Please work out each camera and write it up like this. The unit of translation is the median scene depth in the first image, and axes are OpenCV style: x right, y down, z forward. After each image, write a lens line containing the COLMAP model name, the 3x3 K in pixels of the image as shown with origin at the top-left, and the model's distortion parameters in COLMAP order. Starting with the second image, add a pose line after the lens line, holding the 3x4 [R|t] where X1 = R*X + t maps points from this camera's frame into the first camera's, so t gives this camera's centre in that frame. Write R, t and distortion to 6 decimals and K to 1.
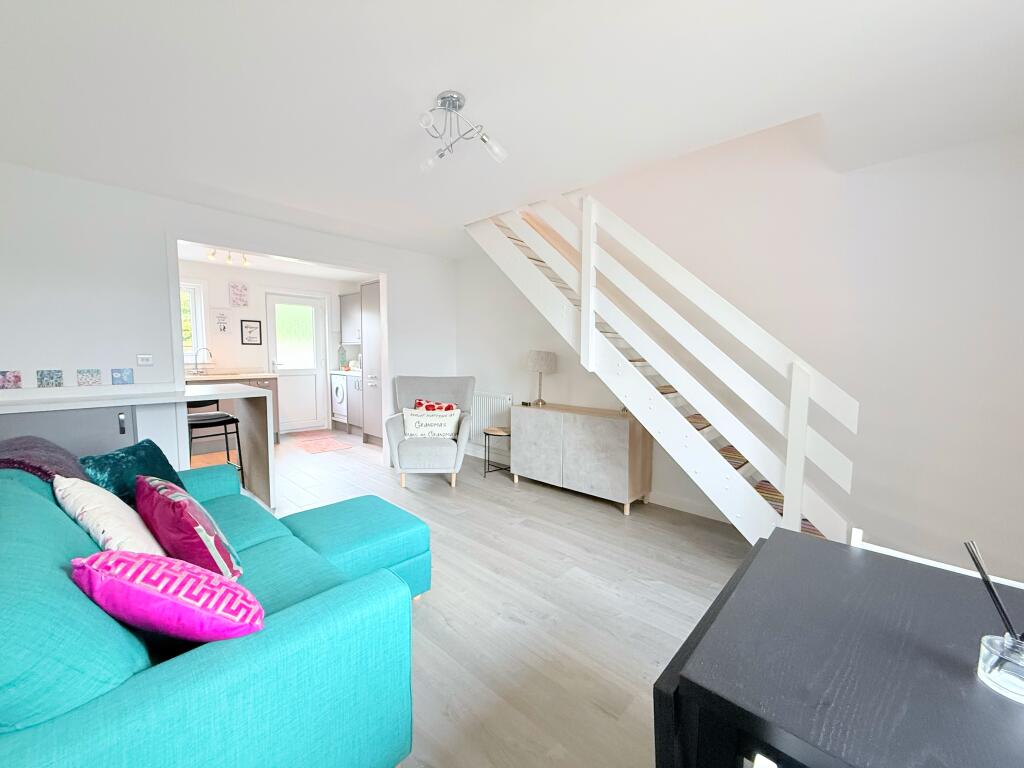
lens RADIAL K [[410.0, 0, 509.7], [0, 410.0, 384.9], [0, 0, 1]] dist [0.001314, 0.000355]
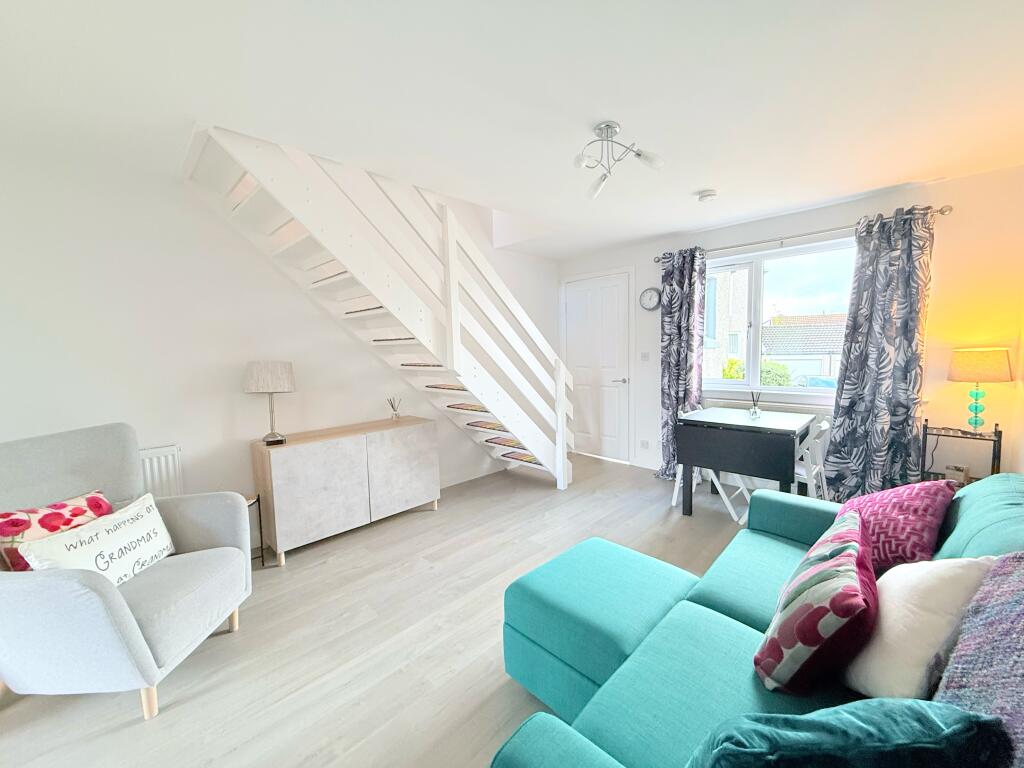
lens RADIAL K [[410.0, 0, 509.7], [0, 410.0, 384.9], [0, 0, 1]] dist [0.001314, 0.000355]
pose [[0.030341, -0.096230, 0.994897, -0.765578], [0.105093, 0.990145, 0.092565, -0.085939], [-0.993999, 0.101748, 0.040155, 0.756004]]
